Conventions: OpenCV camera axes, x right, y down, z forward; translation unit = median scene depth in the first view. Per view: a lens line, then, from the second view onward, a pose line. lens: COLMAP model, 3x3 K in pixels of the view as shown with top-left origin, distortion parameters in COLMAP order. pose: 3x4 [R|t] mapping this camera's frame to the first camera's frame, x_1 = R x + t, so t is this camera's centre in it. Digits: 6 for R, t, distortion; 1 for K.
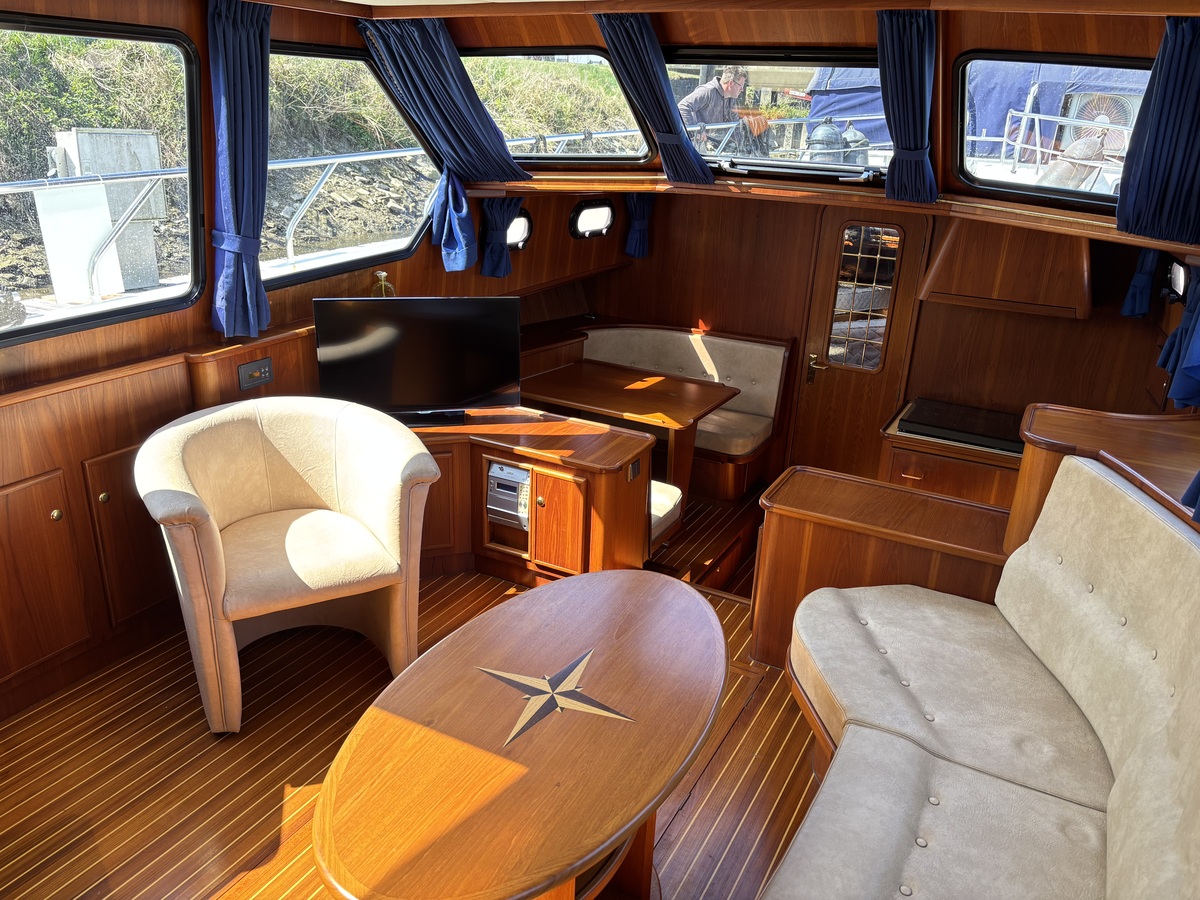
lens RADIAL K [[913.0, 0, 597.7], [0, 913.0, 451.8], [0, 0, 1]] dist [0.012402, -0.029123]
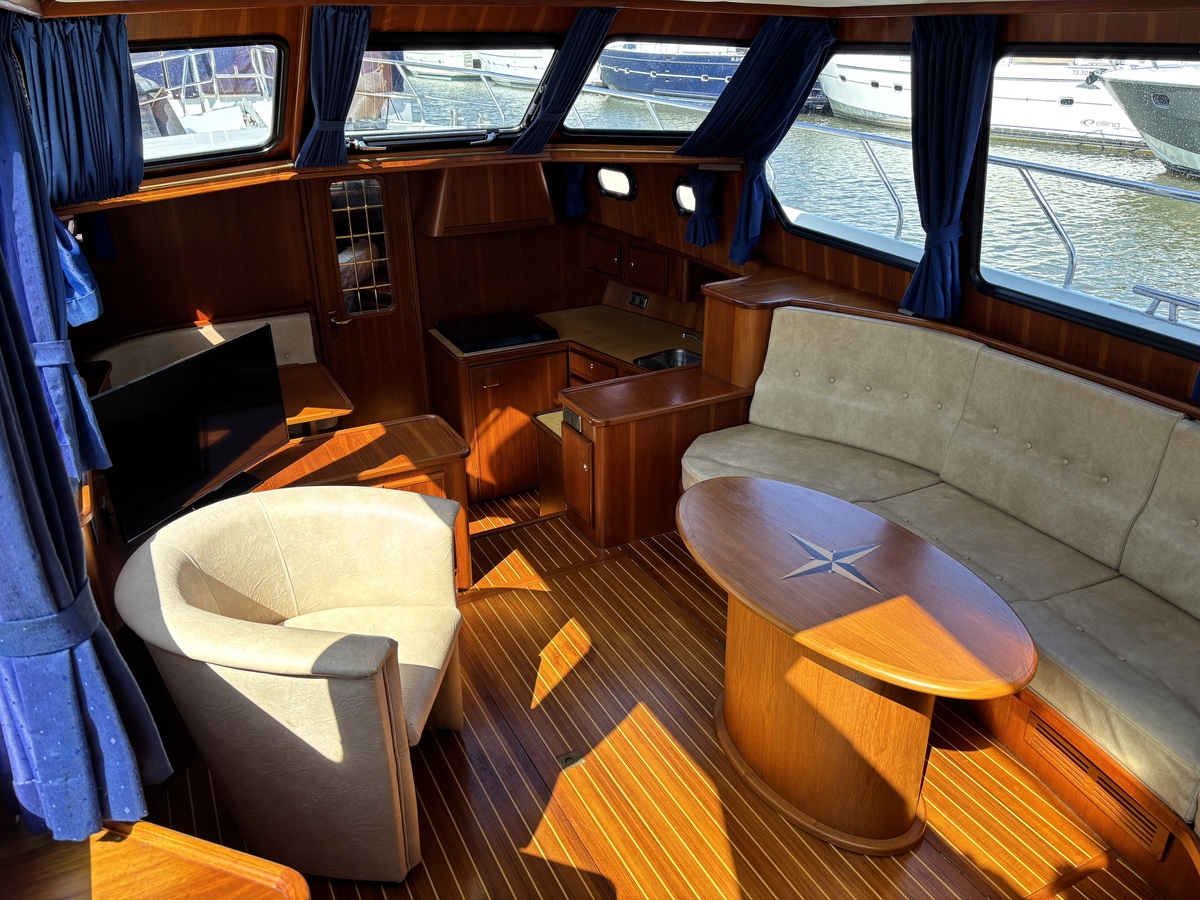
lens RADIAL K [[913.0, 0, 597.7], [0, 913.0, 451.8], [0, 0, 1]] dist [0.012402, -0.029123]
pose [[0.558385, -0.383326, 0.735708, -0.746681], [0.318035, 0.917998, 0.236924, -0.200721], [-0.766198, 0.101686, 0.634508, 0.246608]]
